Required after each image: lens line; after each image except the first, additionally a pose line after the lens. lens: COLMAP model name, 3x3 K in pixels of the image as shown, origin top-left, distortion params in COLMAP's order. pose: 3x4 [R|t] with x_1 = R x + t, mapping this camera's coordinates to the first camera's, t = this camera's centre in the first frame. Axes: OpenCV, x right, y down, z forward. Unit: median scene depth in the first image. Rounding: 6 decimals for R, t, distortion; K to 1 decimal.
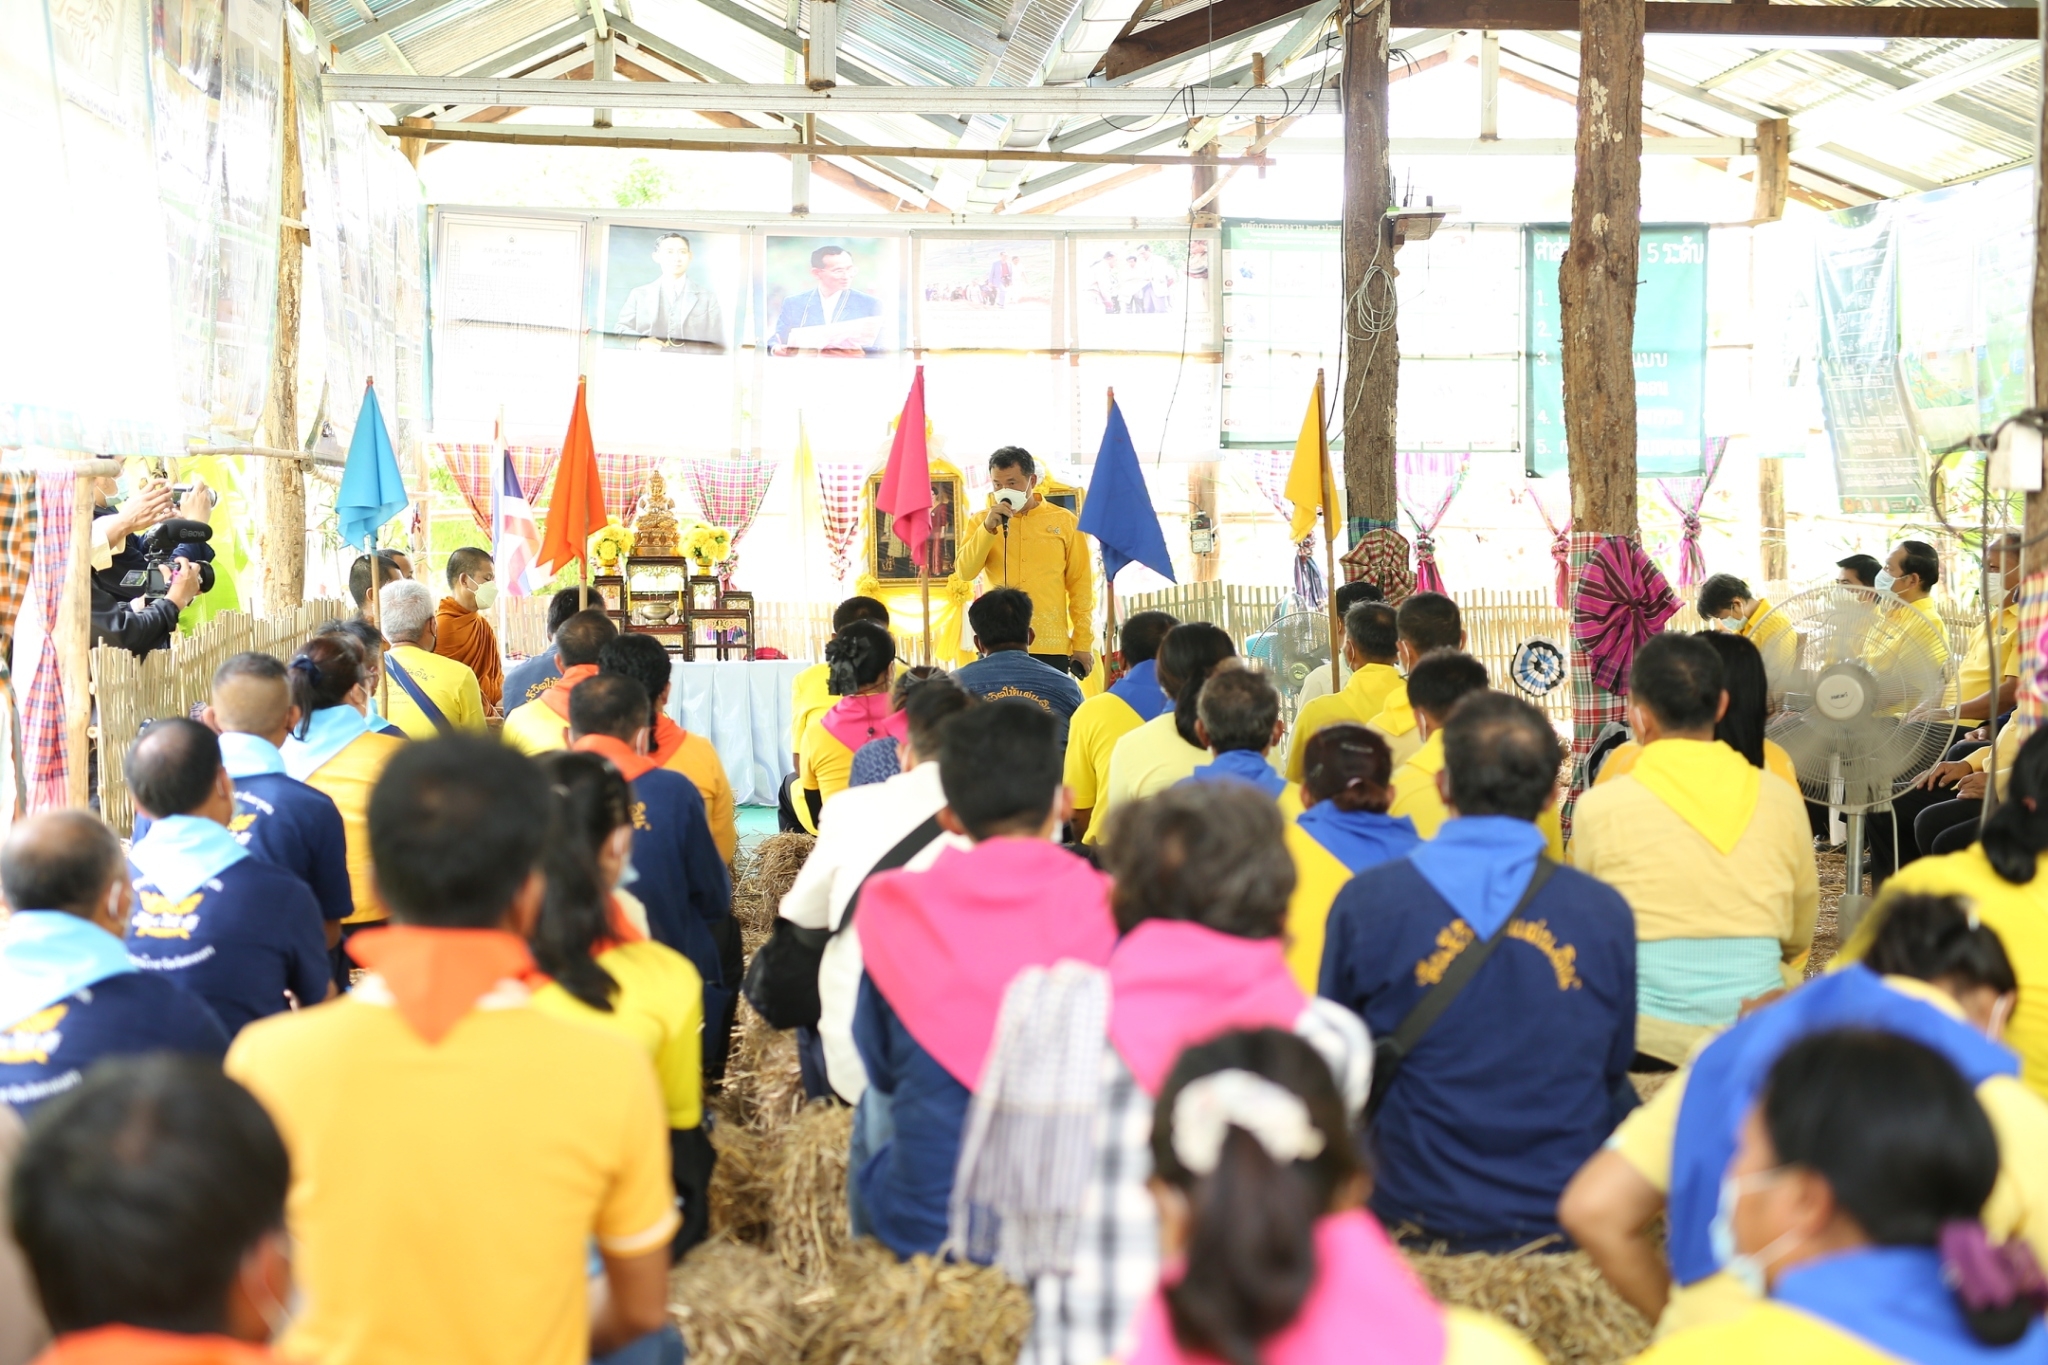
lens RADIAL K [[4480.1, 0, 1023.3], [0, 4480.1, 675.2], [0, 0, 1]] dist [0.425231, 0.000000]
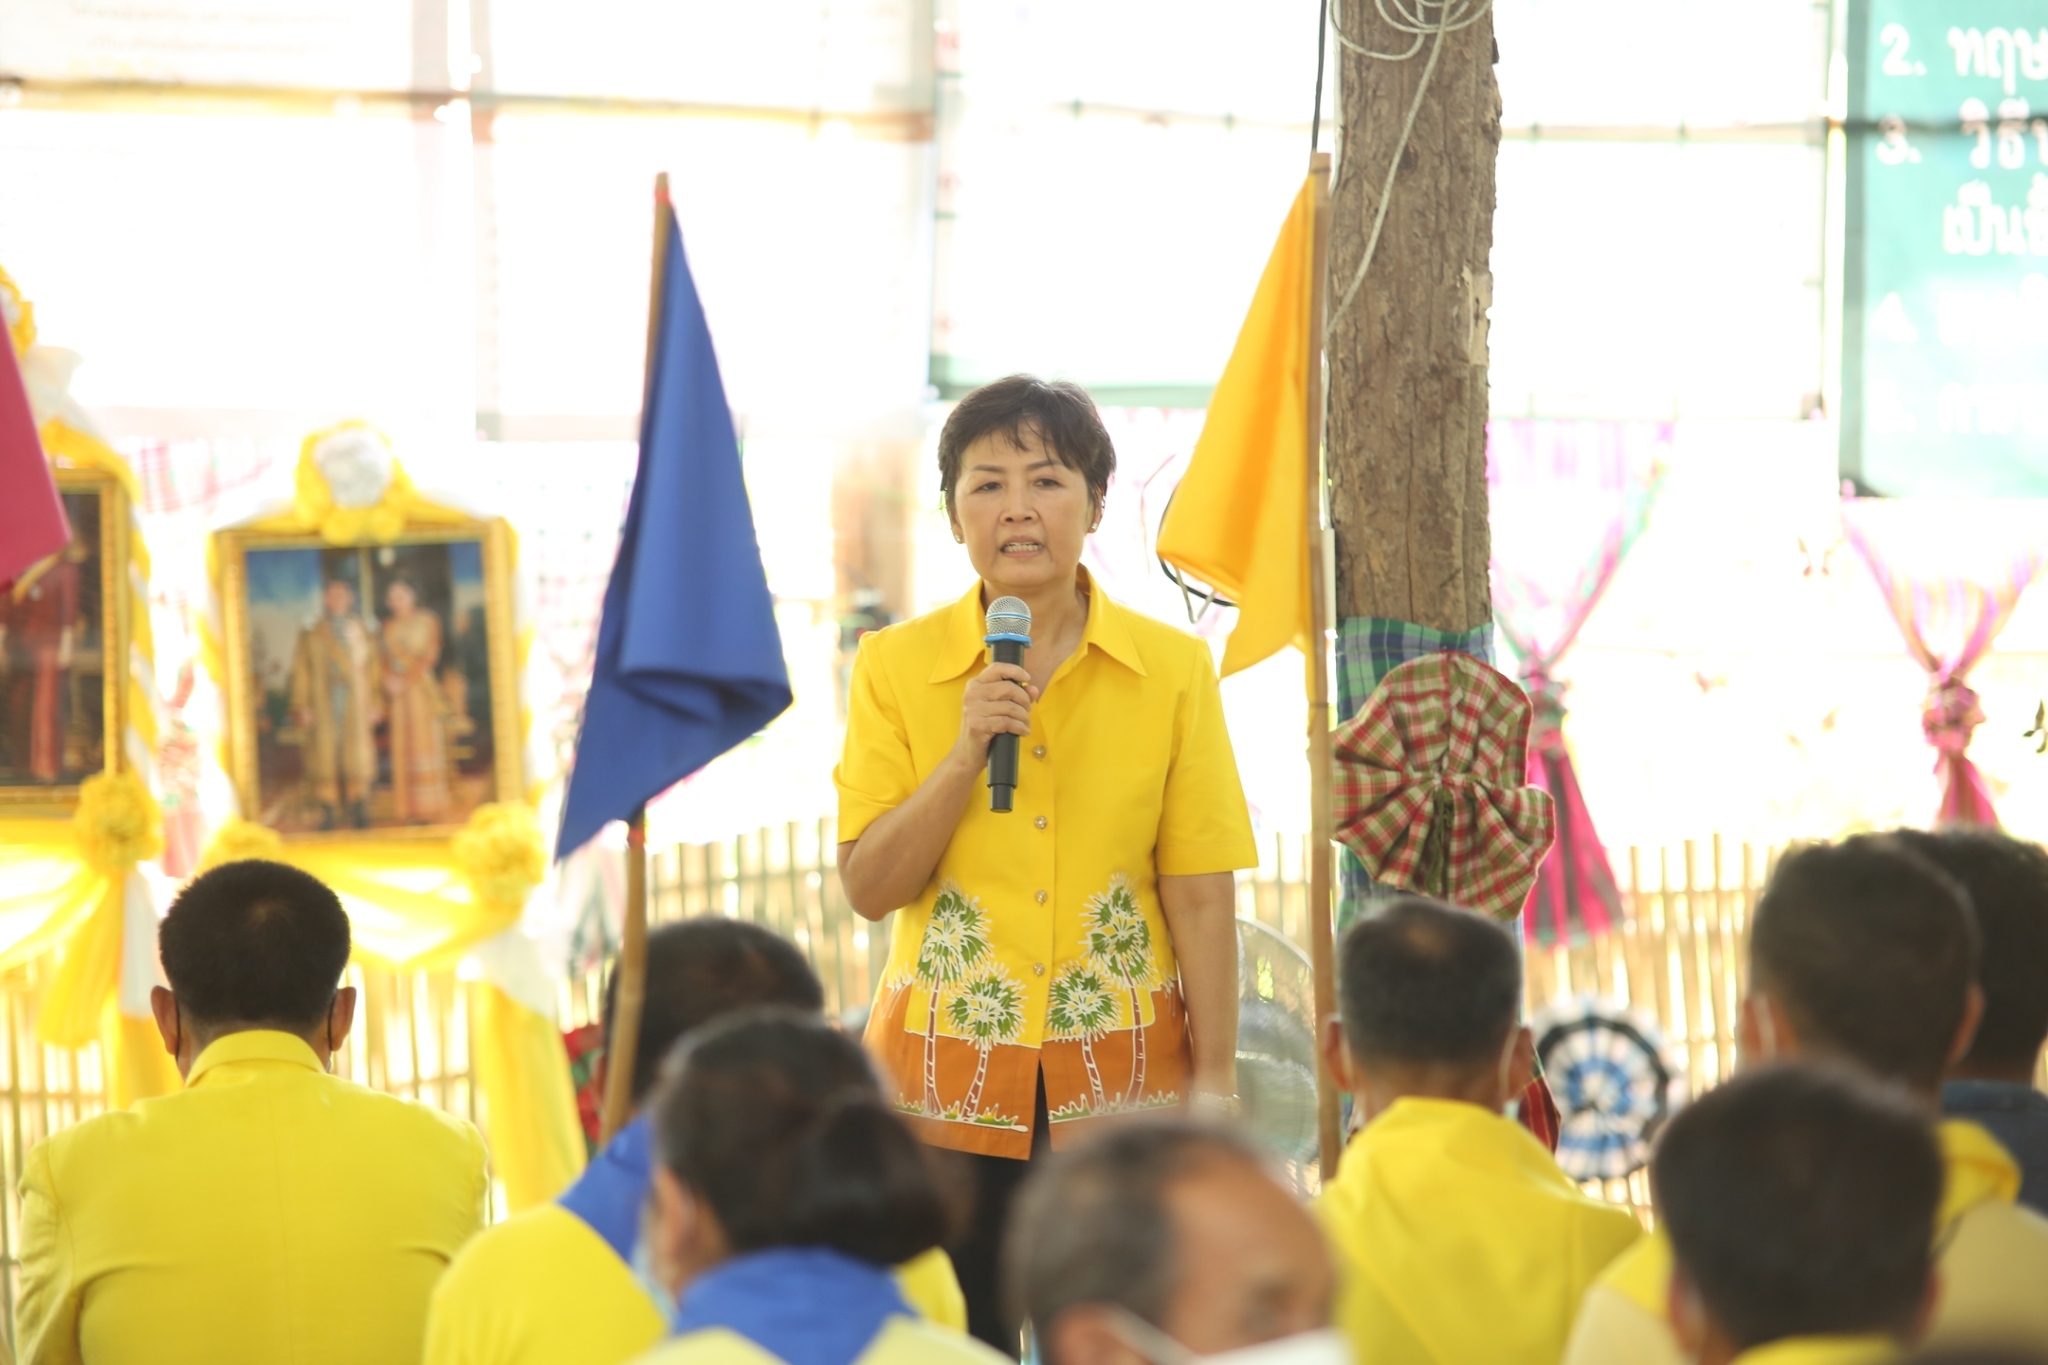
lens RADIAL K [[4480.1, 0, 1018.3], [0, 4480.1, 682.9], [0, 0, 1]] dist [0.425231, 0.000000]
pose [[0.995184, 0.005856, 0.097850, 0.018322], [-0.005066, 0.999953, -0.008321, -0.027255], [-0.097895, 0.007786, 0.995166, 0.672933]]
